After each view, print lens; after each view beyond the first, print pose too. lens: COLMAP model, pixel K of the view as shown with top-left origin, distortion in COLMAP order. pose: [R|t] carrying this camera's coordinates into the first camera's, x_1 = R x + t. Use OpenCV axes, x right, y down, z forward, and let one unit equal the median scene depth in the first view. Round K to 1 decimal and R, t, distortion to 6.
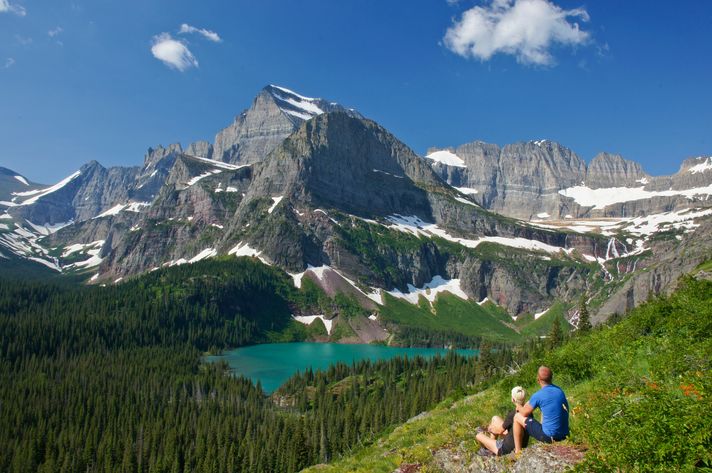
lens RADIAL K [[447.7, 0, 356.0], [0, 447.7, 236.5], [0, 0, 1]] dist [-0.001866, 0.001156]
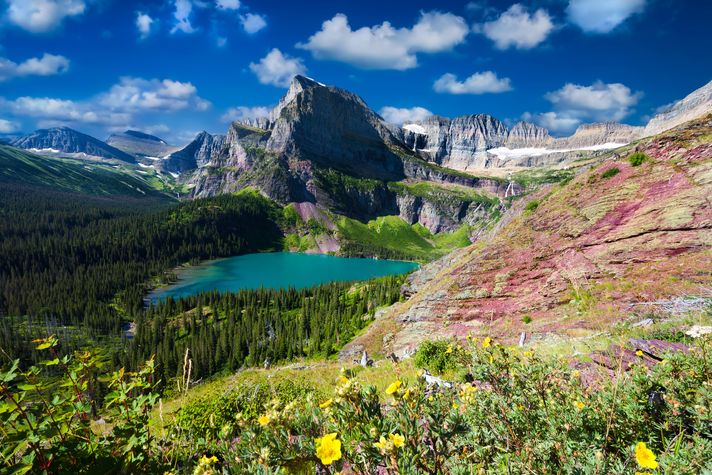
lens RADIAL K [[256.1, 0, 356.0], [0, 256.1, 237.5], [0, 0, 1]] dist [0.034504, -0.000012]
pose [[0.998953, 0.016593, -0.042645, 0.112522], [-0.007034, 0.976548, 0.215186, 0.003087], [0.045215, -0.214661, 0.975642, 0.128226]]
